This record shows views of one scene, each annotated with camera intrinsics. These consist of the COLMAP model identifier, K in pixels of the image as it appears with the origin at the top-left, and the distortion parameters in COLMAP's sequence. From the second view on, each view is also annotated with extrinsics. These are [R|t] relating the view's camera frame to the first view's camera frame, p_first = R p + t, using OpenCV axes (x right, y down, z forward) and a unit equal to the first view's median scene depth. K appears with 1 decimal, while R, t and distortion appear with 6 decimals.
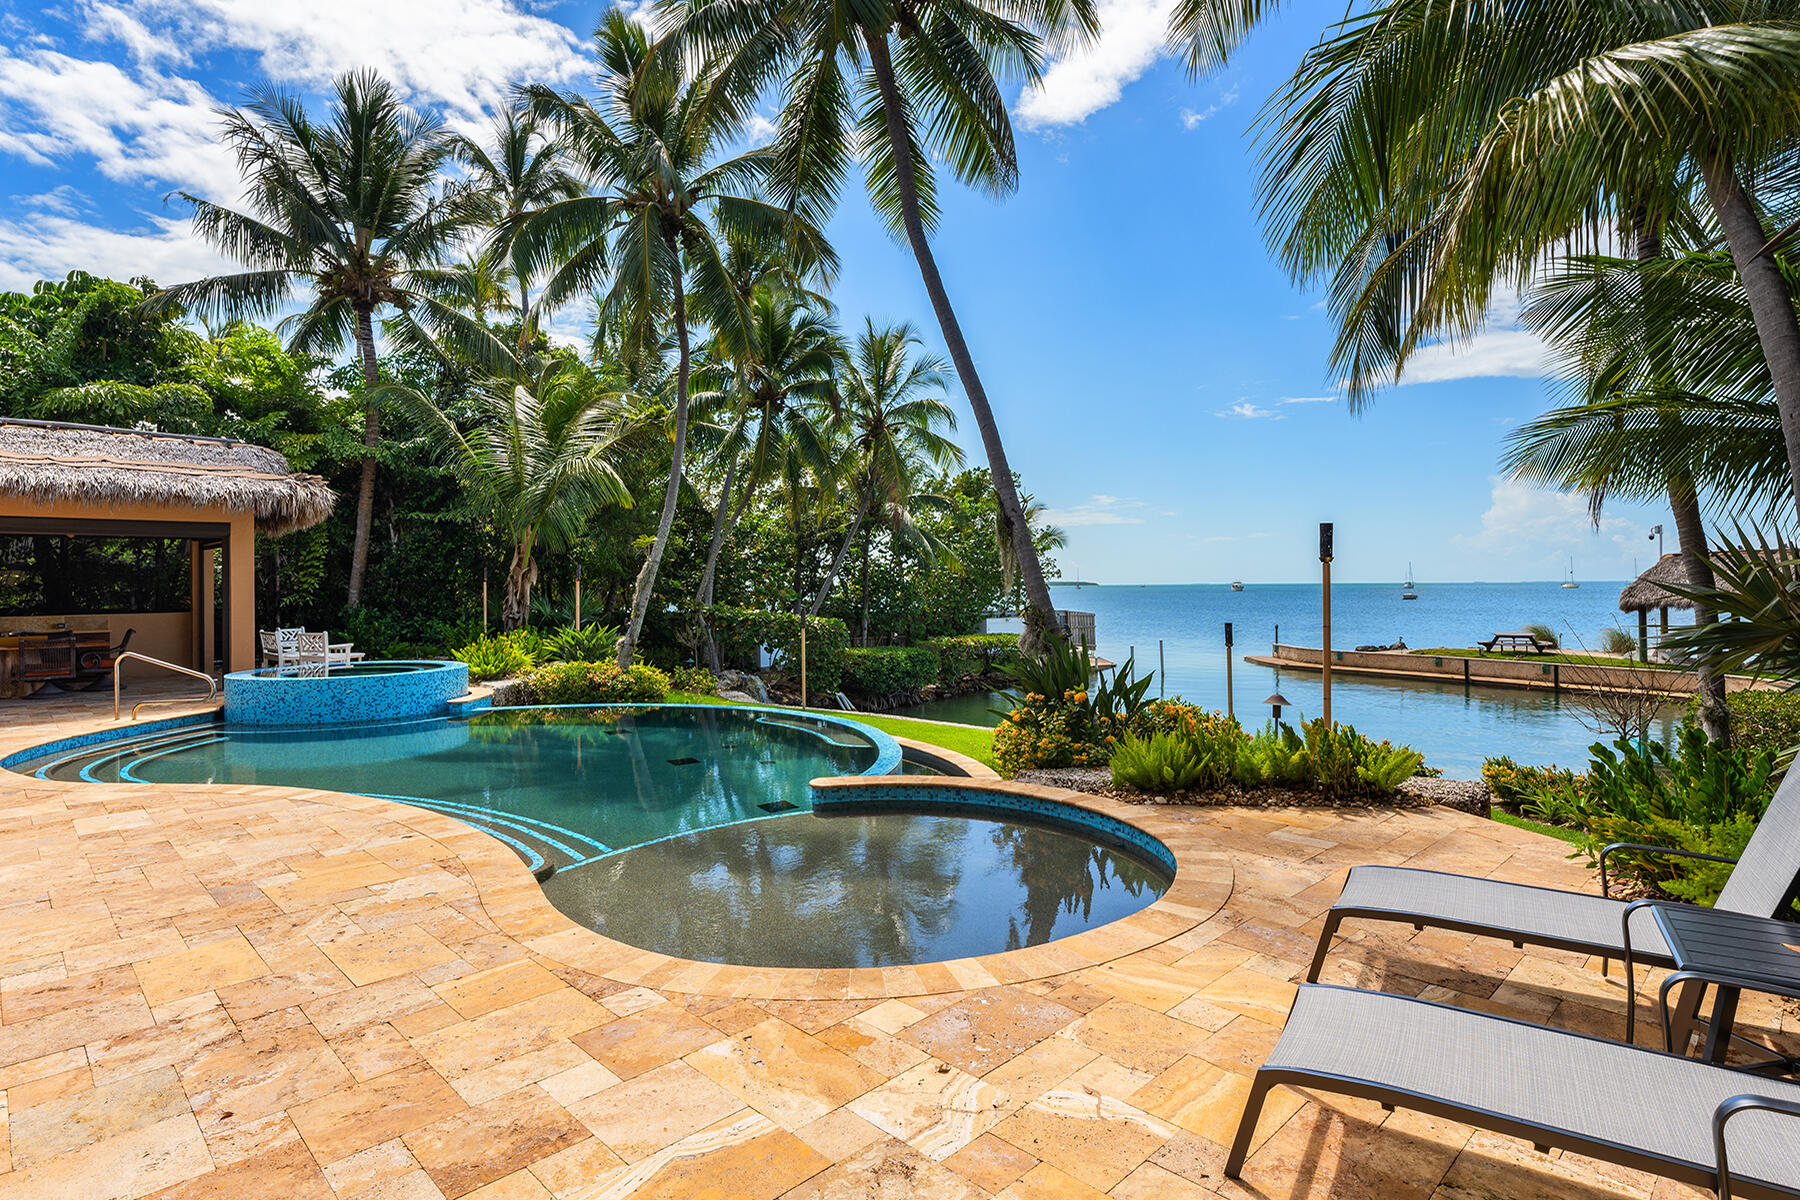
lens RADIAL K [[898.8, 0, 905.1], [0, 898.8, 571.3], [0, 0, 1]] dist [-0.000414, -0.000029]
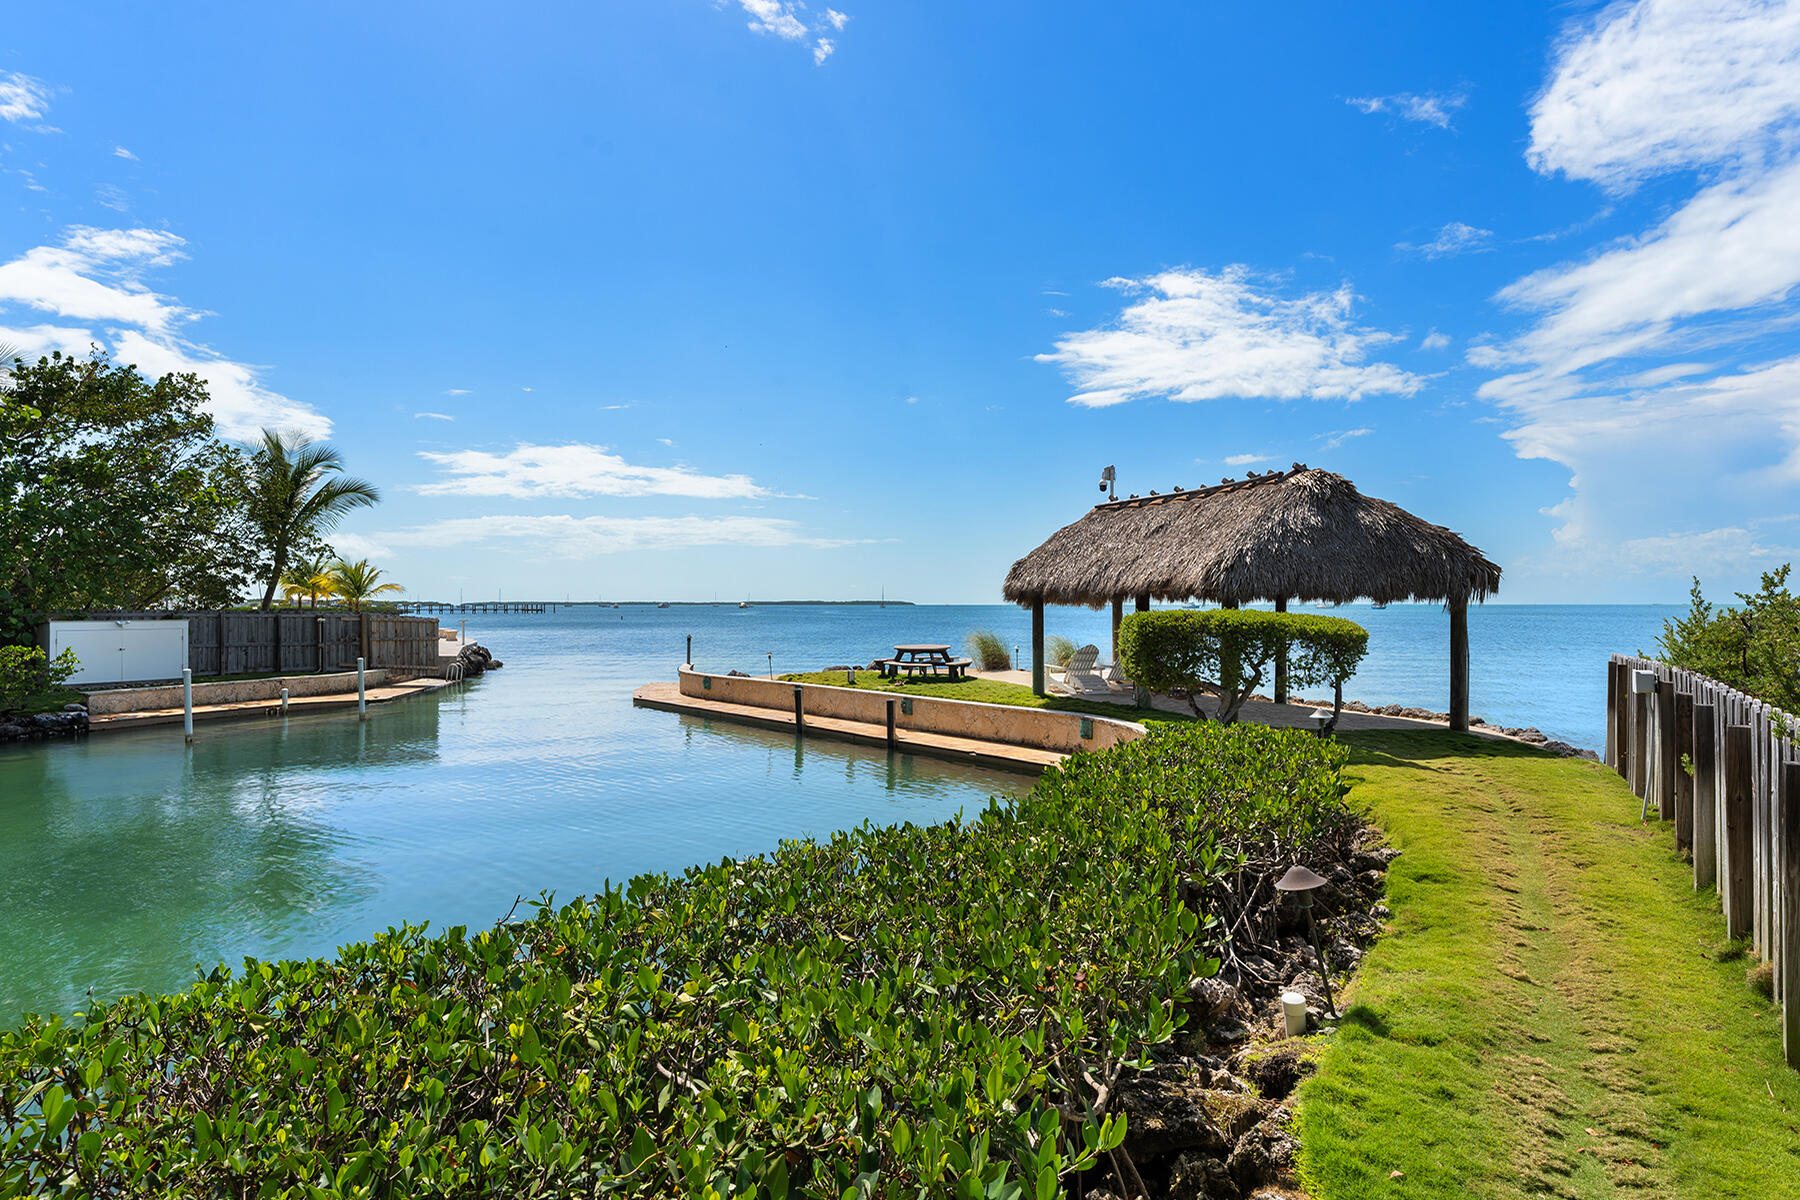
lens RADIAL K [[933.6, 0, 900.0], [0, 933.6, 600.0], [0, 0, 1]] dist [0.000526, 0.000718]
pose [[0.977267, 0.007932, 0.211866, 0.541094], [-0.010490, 0.999885, 0.010952, 0.031987], [-0.211755, -0.012926, 0.977237, 0.391807]]
